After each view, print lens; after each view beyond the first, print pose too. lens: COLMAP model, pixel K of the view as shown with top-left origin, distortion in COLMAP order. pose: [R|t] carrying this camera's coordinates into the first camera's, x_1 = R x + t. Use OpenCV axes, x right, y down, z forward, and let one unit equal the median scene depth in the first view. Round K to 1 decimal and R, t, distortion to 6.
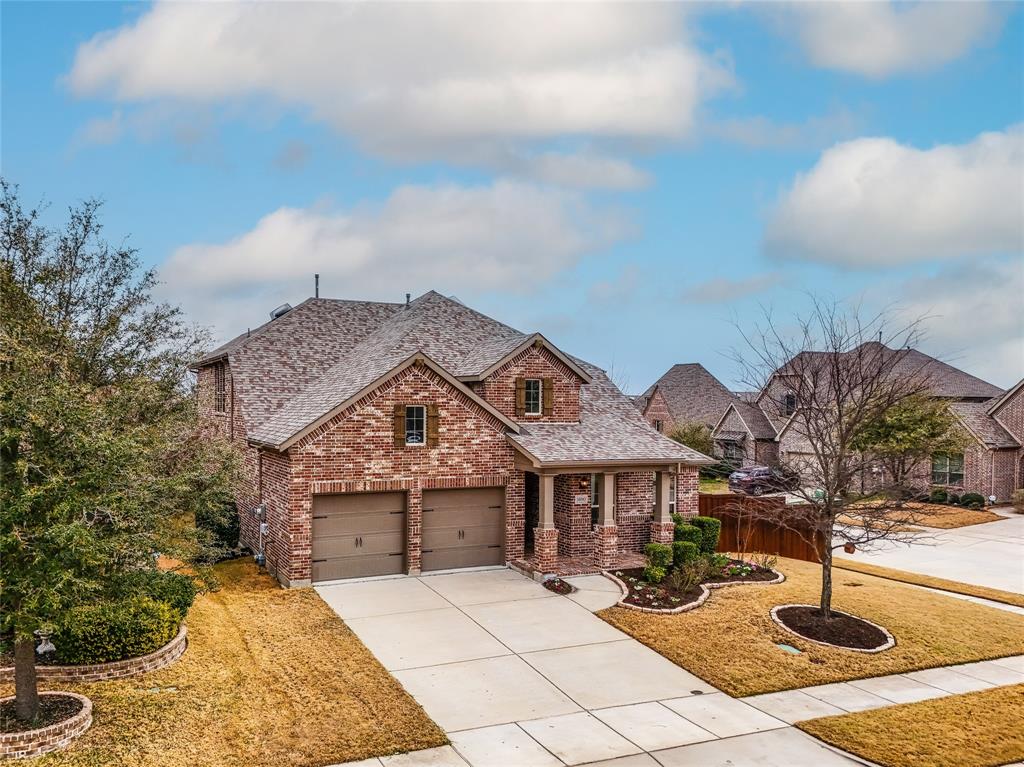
lens RADIAL K [[809.4, 0, 455.6], [0, 809.4, 389.6], [0, 0, 1]] dist [0.052296, 0.000750]
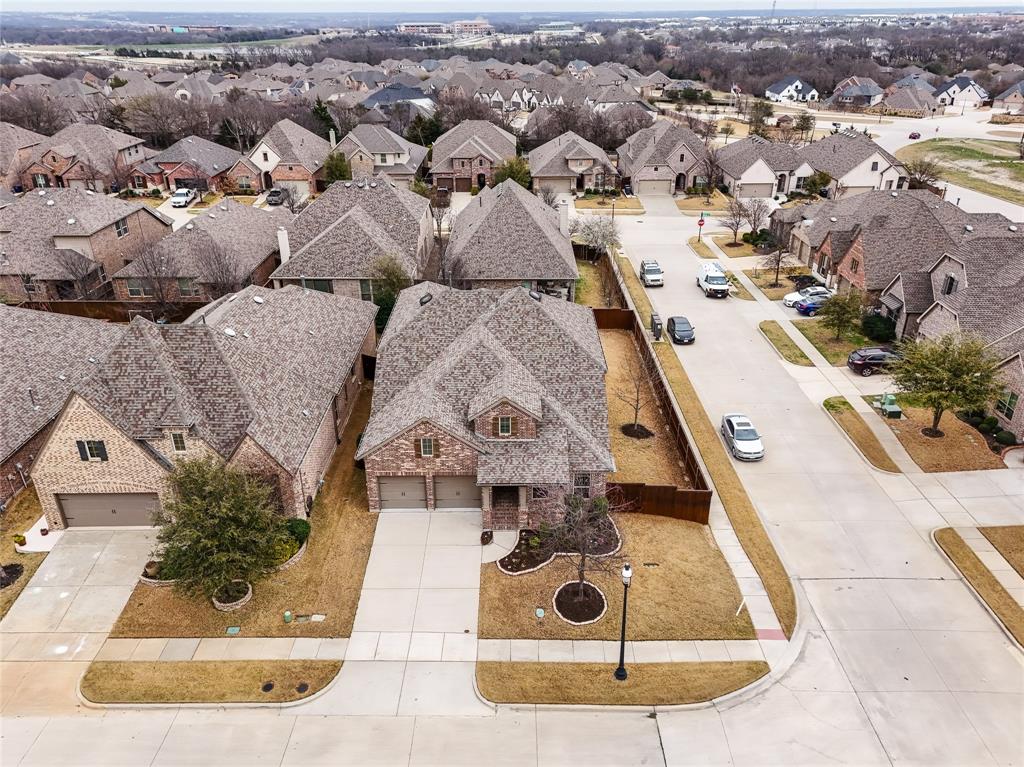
lens RADIAL K [[751.2, 0, 512.0], [0, 751.2, 383.5], [0, 0, 1]] dist [0.082934, -0.080176]
pose [[0.906516, 0.174262, -0.384529, 0.811577], [0.019169, 0.892904, 0.449838, -0.911887], [0.421737, -0.415156, 0.806091, -0.316866]]
